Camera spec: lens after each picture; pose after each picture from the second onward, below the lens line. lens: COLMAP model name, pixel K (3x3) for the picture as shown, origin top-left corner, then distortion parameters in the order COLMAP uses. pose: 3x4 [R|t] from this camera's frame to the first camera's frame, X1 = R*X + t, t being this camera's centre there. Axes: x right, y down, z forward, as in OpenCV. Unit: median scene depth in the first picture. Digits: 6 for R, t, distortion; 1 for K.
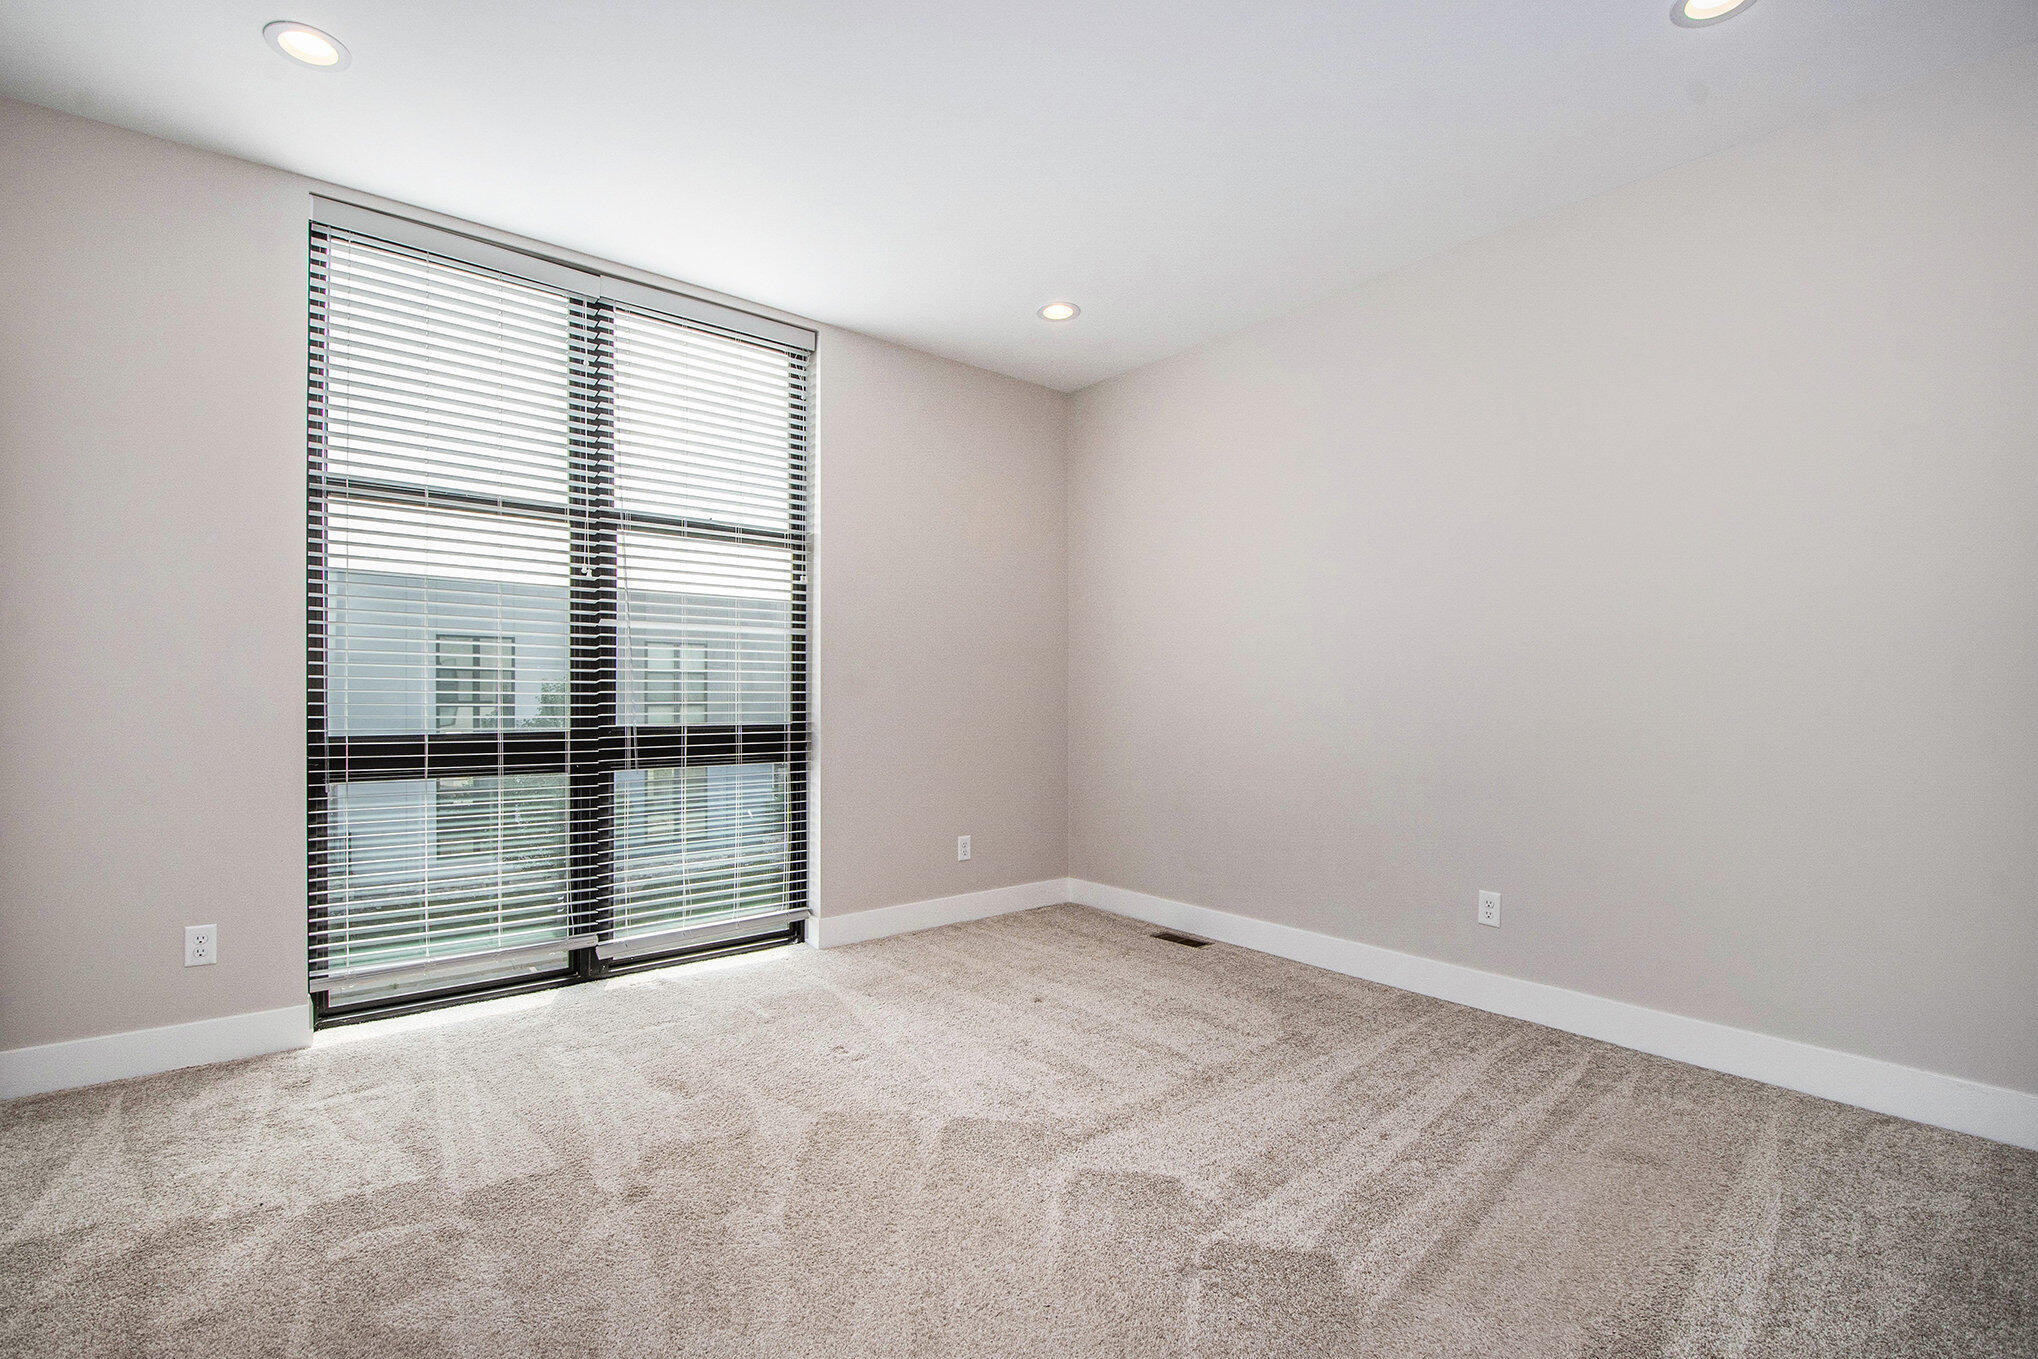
lens RADIAL K [[903.7, 0, 1006.5], [0, 903.7, 706.1], [0, 0, 1]] dist [0.027359, -0.025872]
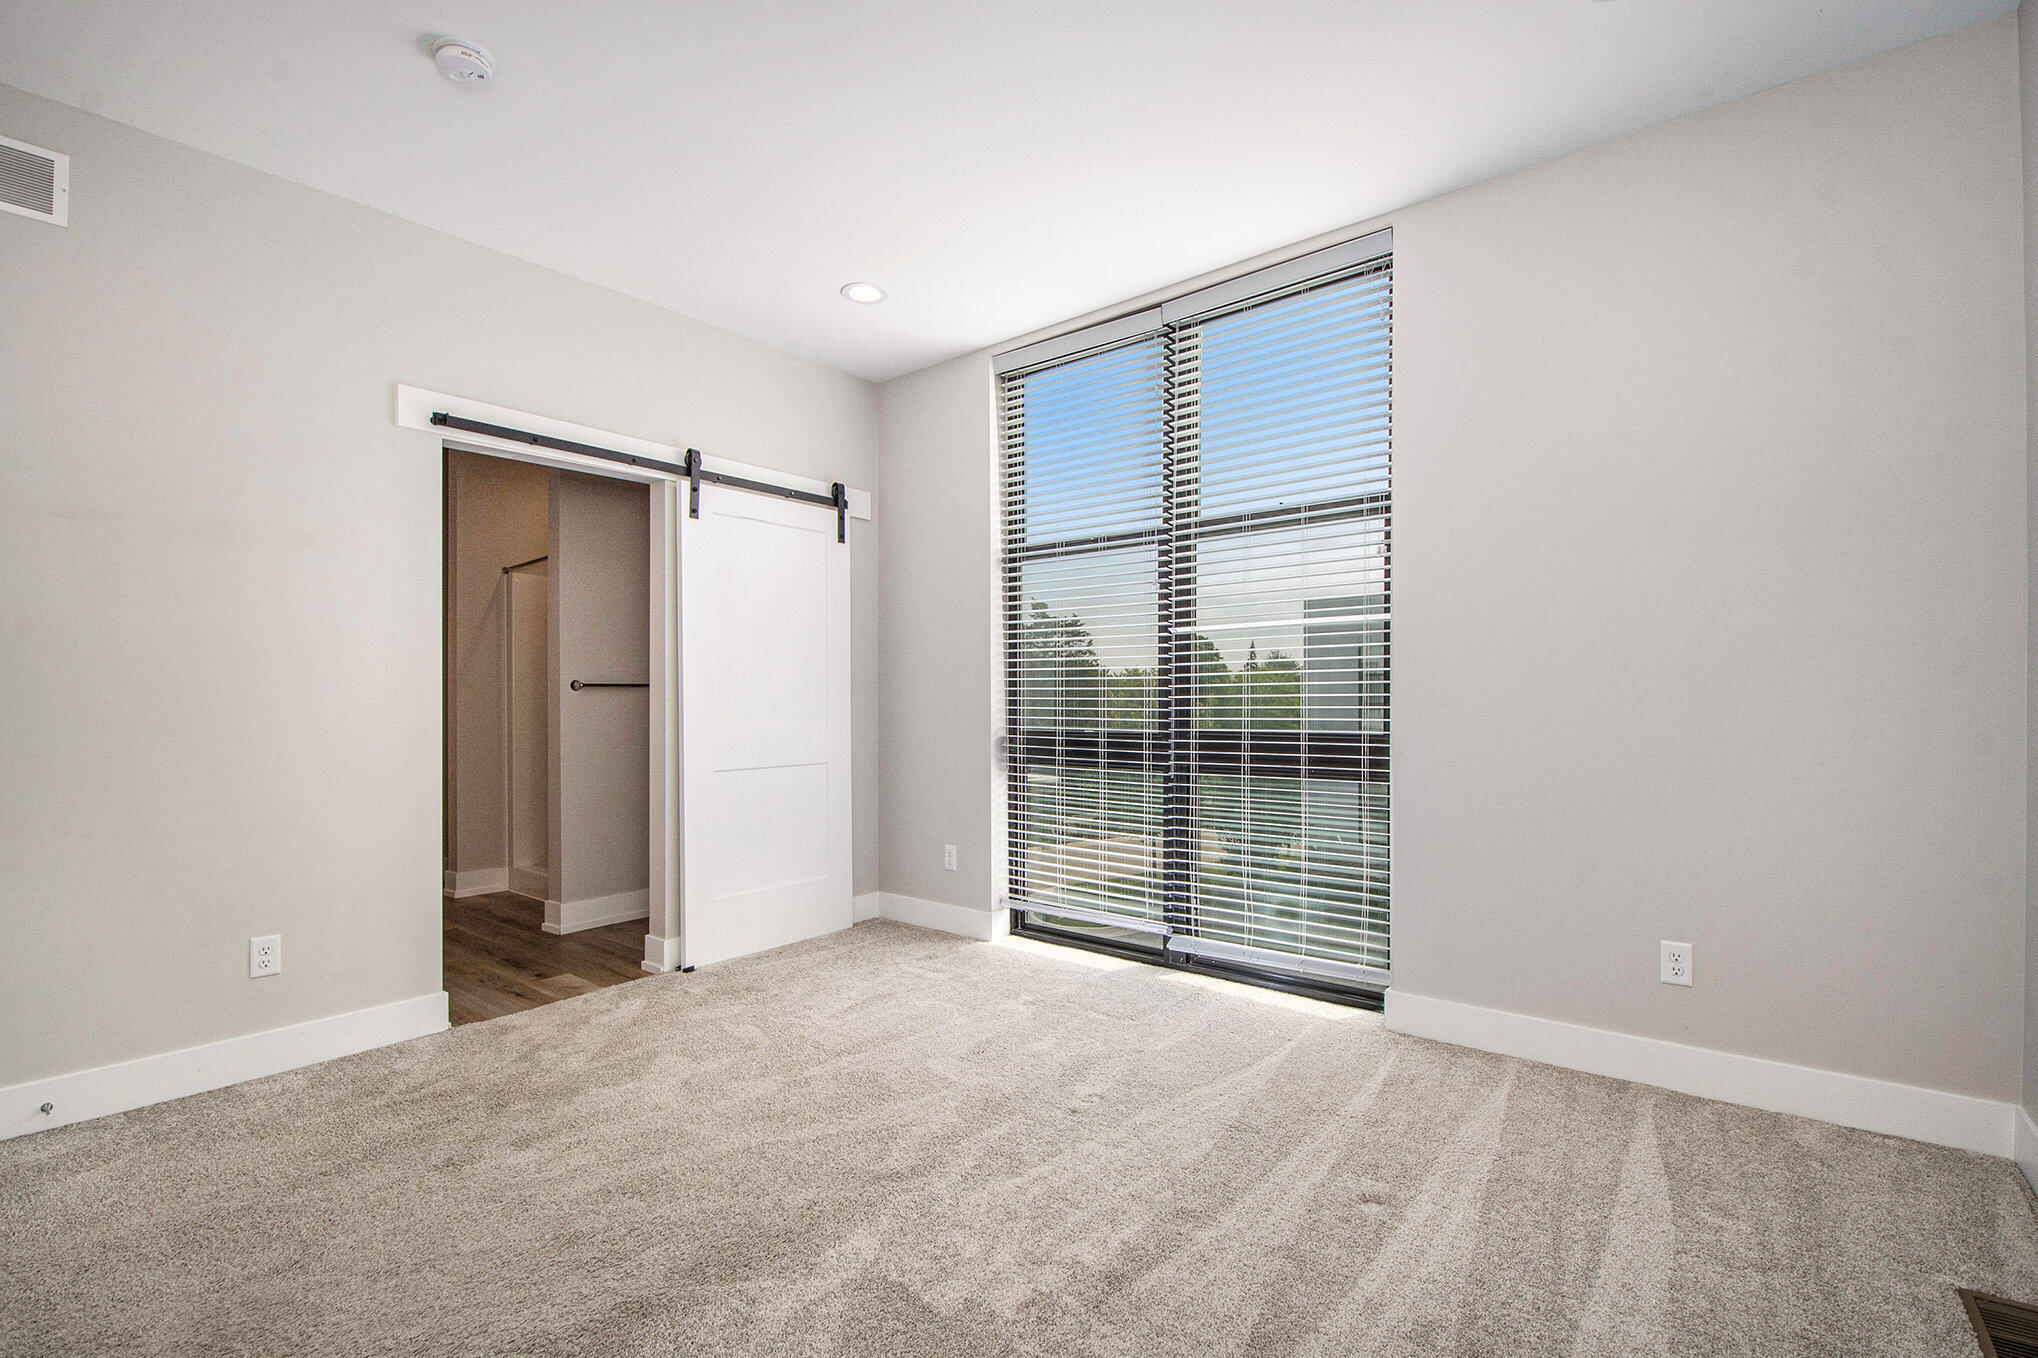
lens RADIAL K [[903.7, 0, 1006.5], [0, 903.7, 705.6], [0, 0, 1]] dist [0.027359, -0.025872]
pose [[0.212150, -0.000402, -0.977237, 0.523700], [-0.006205, 0.999979, -0.001758, -0.002726], [0.977217, 0.006437, 0.212143, 0.568301]]
